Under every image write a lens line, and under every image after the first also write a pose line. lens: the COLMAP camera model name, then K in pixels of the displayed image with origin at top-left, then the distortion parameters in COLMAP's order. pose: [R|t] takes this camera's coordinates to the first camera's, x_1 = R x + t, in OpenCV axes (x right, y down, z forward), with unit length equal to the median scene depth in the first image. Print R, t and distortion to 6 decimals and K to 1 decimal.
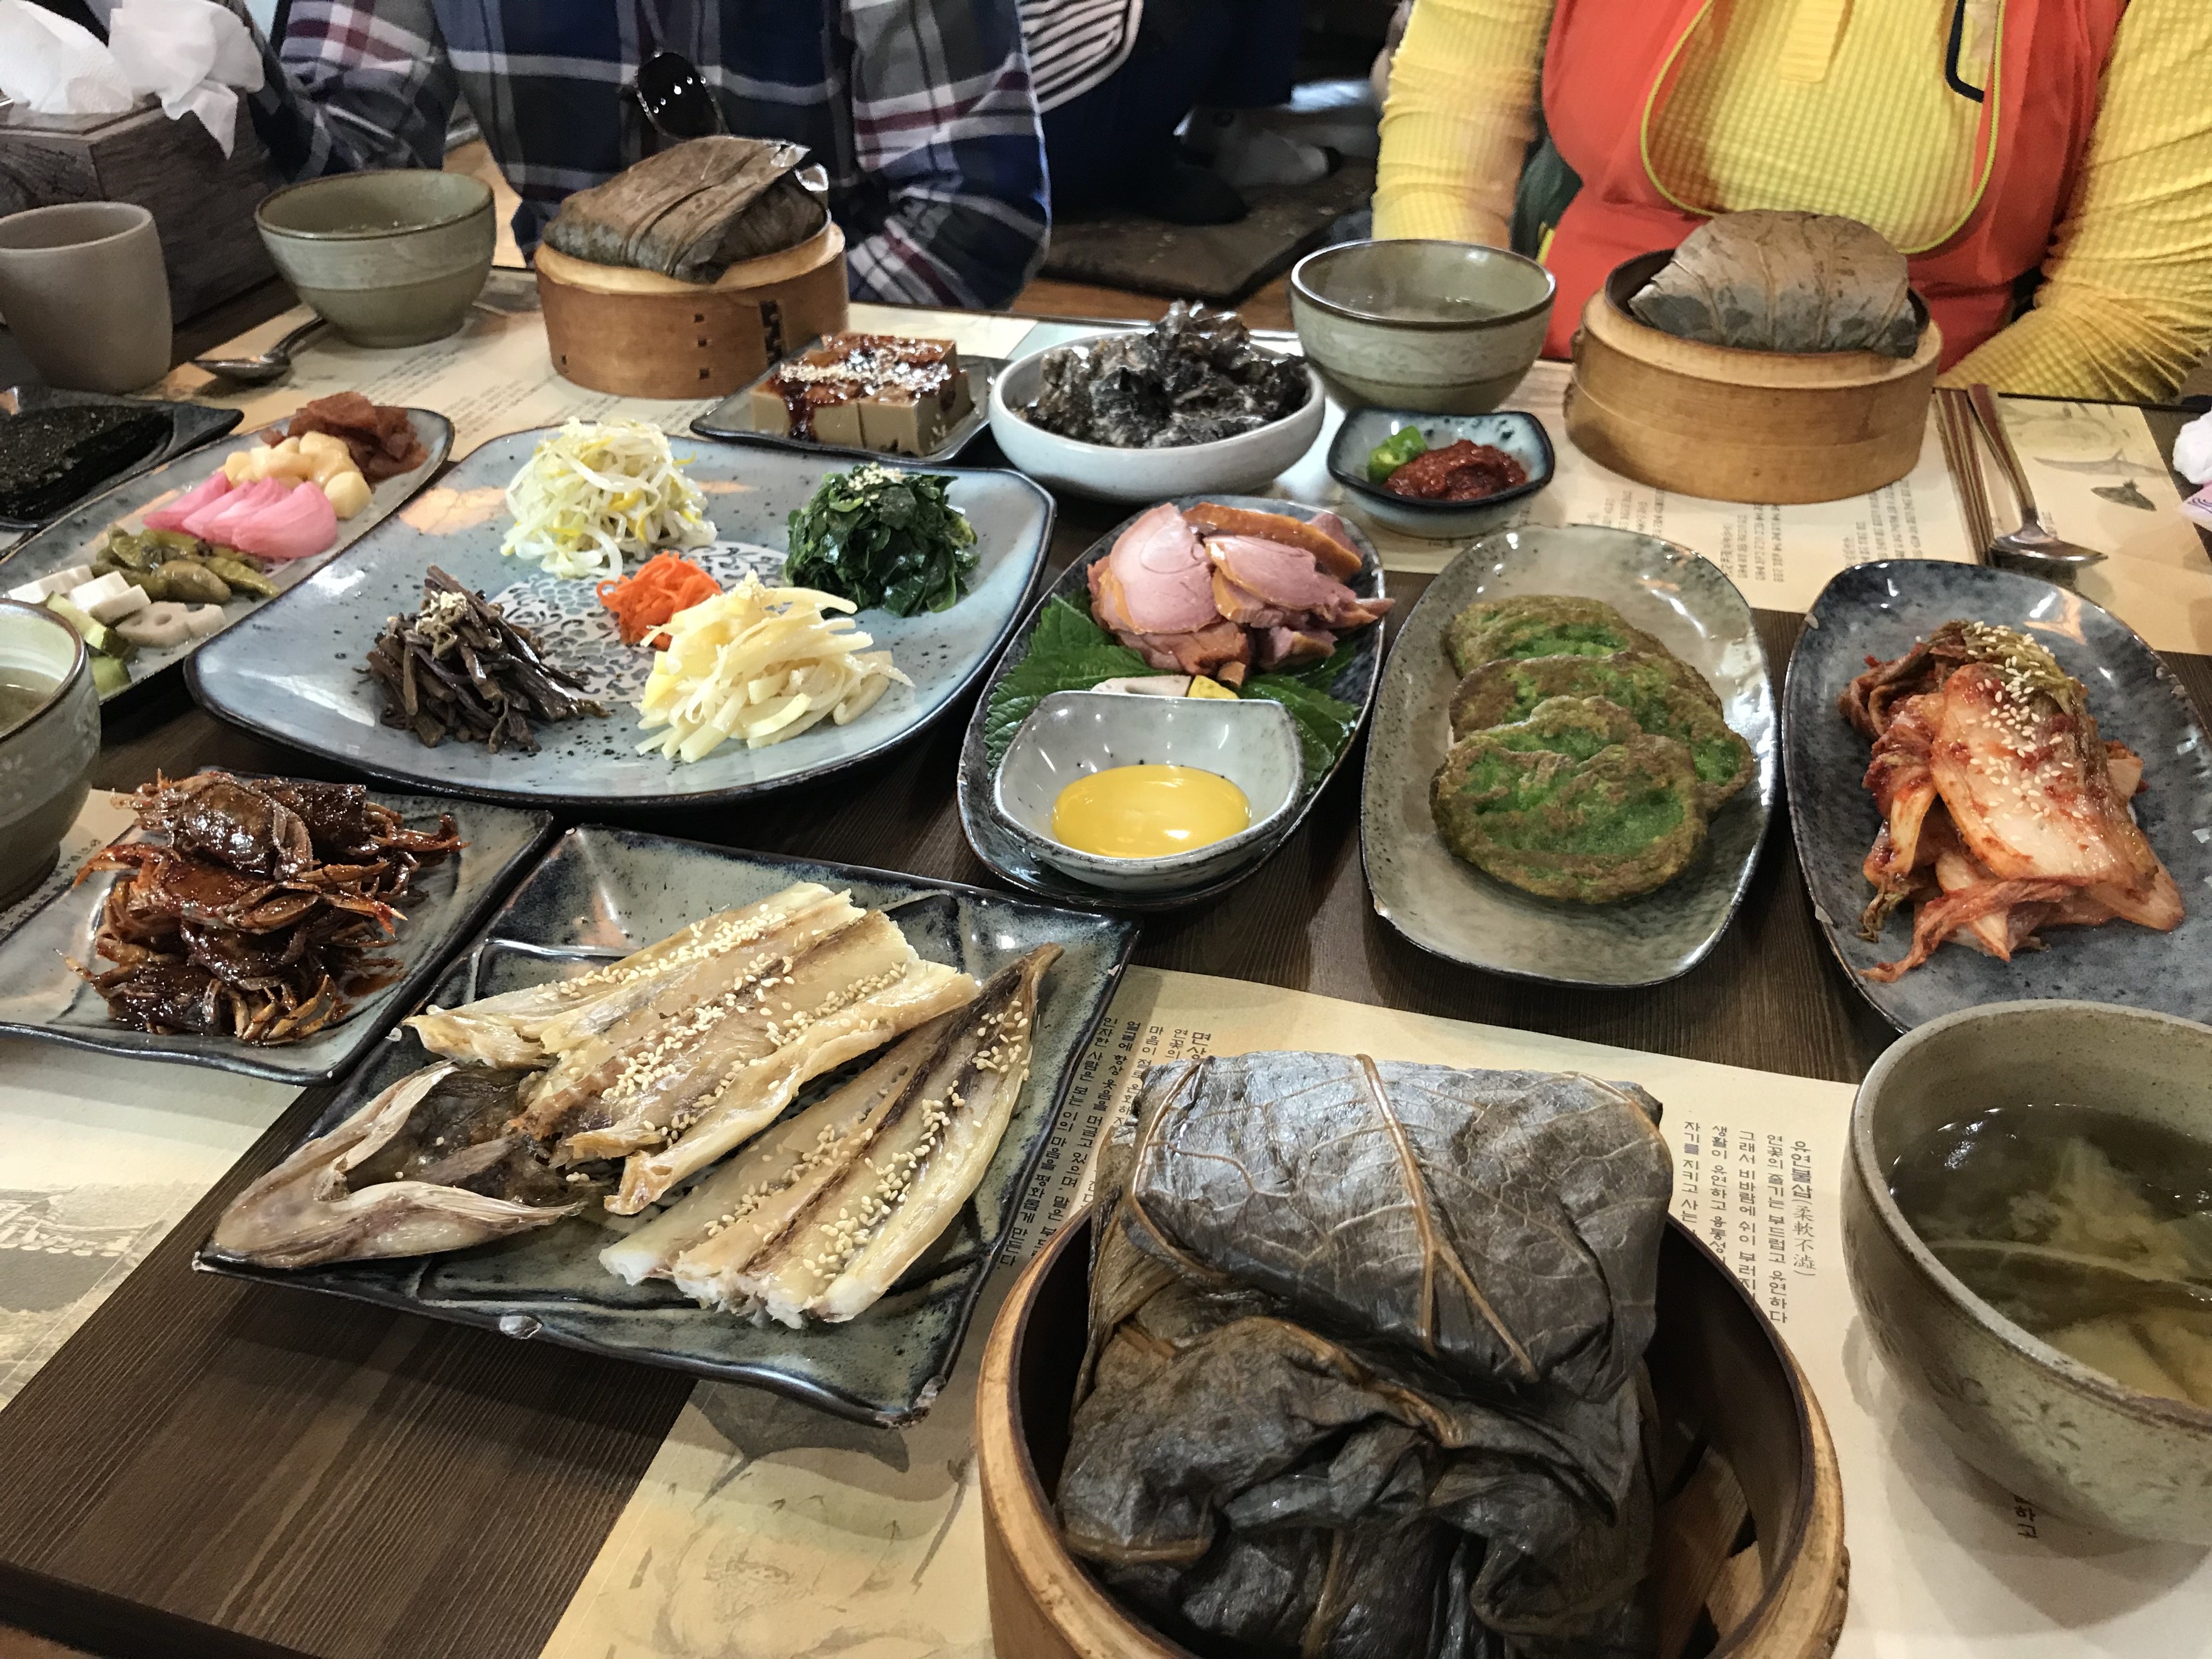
lens RADIAL K [[1809.0, 0, 1101.0], [0, 1809.0, 815.3], [0, 0, 1]] dist [0.019510, -0.039690]
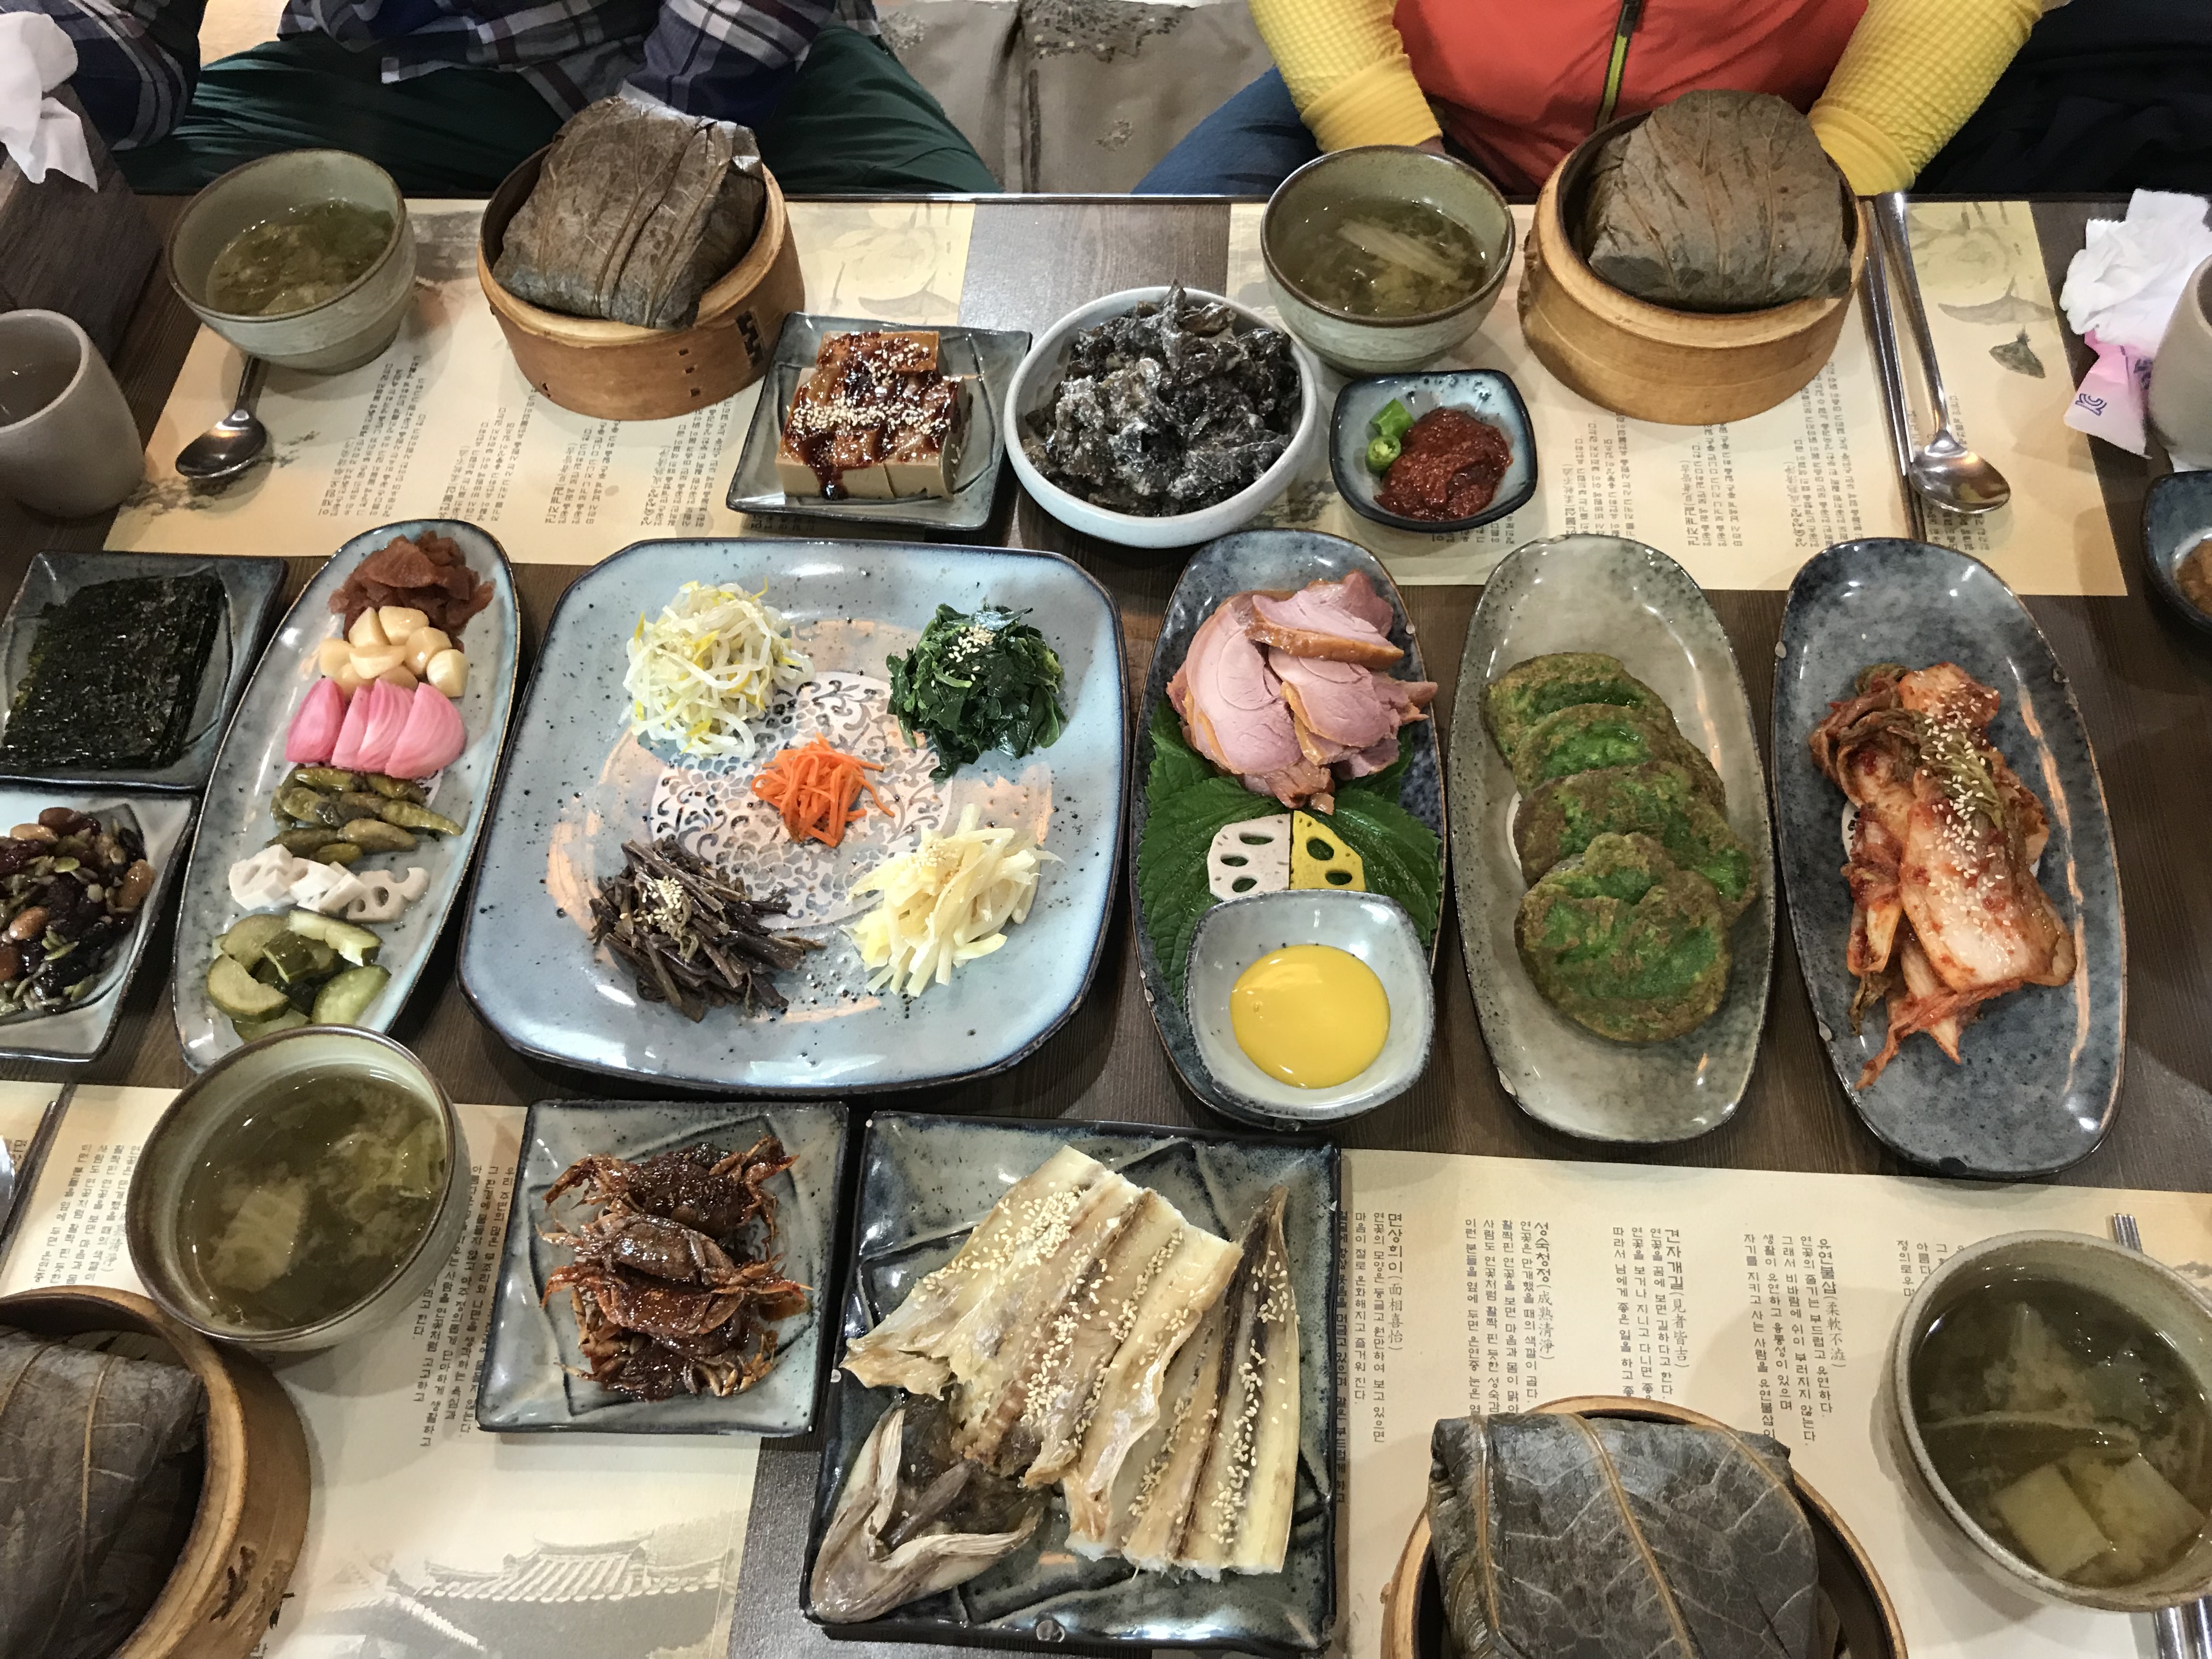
lens RADIAL K [[1809.0, 0, 1086.8], [0, 1809.0, 770.7], [0, 0, 1]] dist [0.019510, -0.039690]
pose [[0.978511, -0.198646, 0.055282, -0.134085], [0.157622, 0.893468, 0.420559, -0.587224], [-0.132935, -0.402808, 0.905579, -0.055682]]
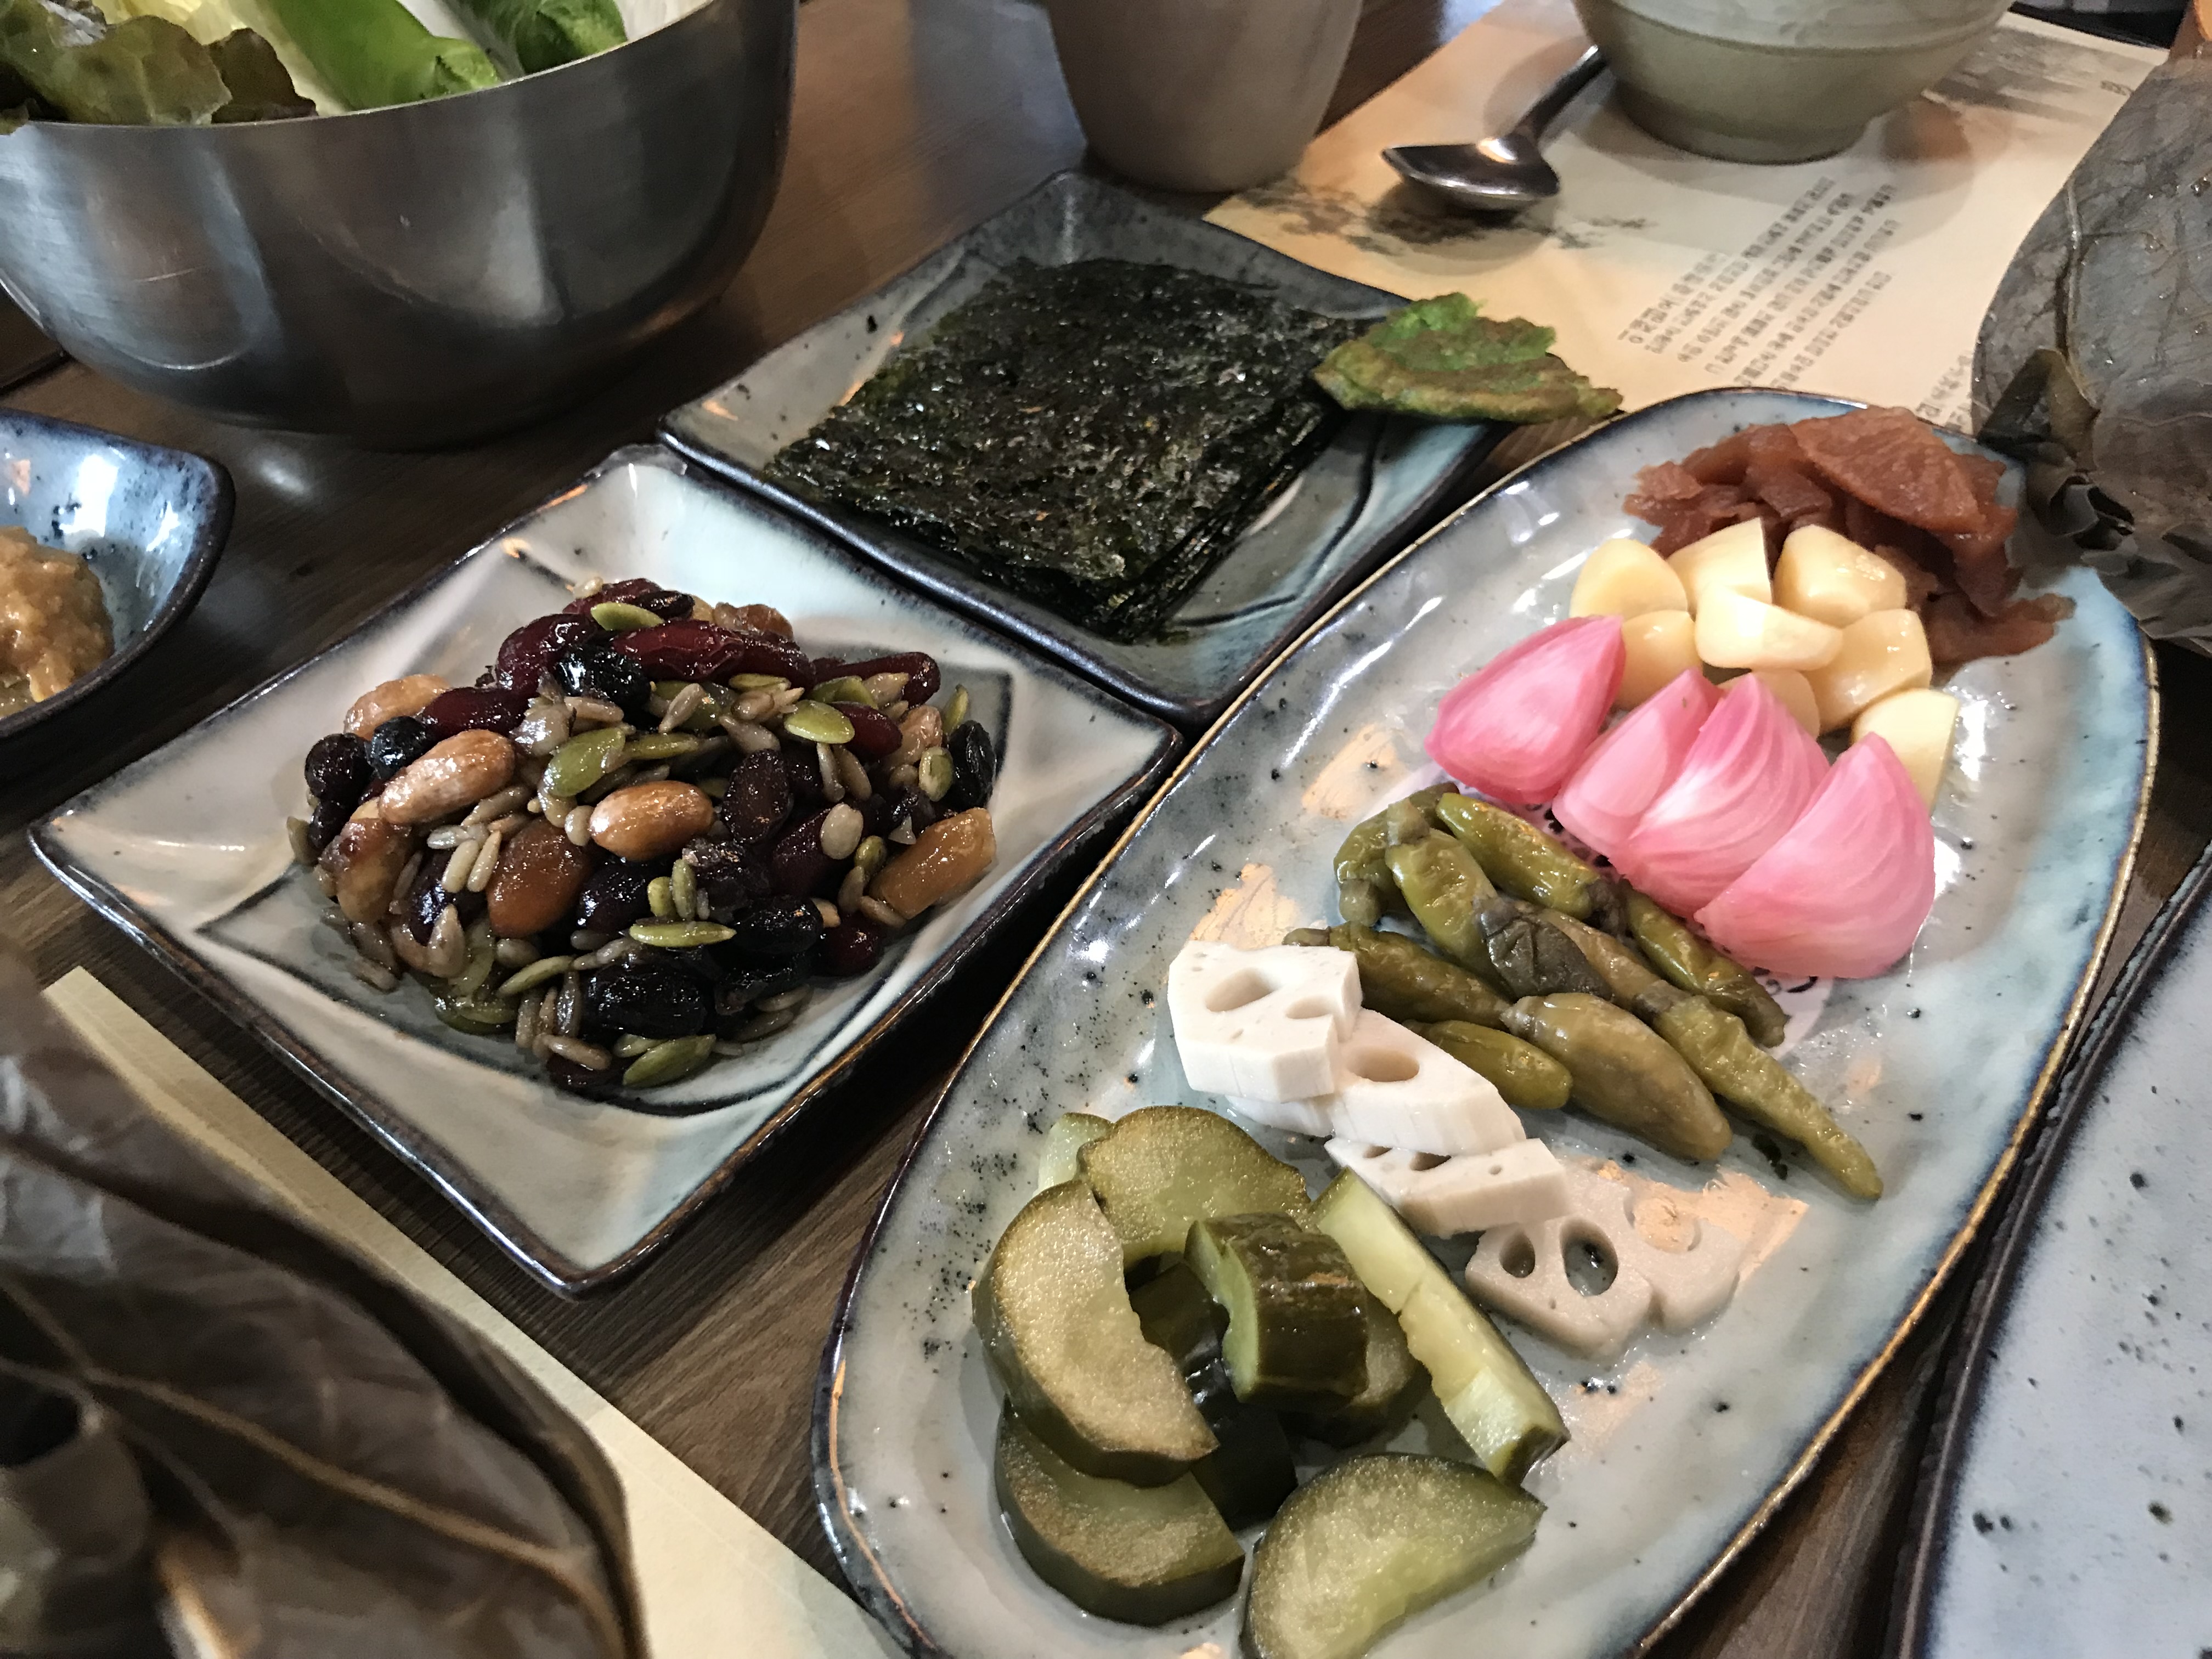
lens RADIAL K [[1809.0, 0, 1110.1], [0, 1809.0, 820.2], [0, 0, 1]] dist [0.019510, -0.039690]
pose [[0.930781, 0.262669, -0.254266, -0.537296], [-0.199257, 0.947641, 0.249545, -0.253773], [0.306501, -0.181607, 0.934385, 0.670130]]
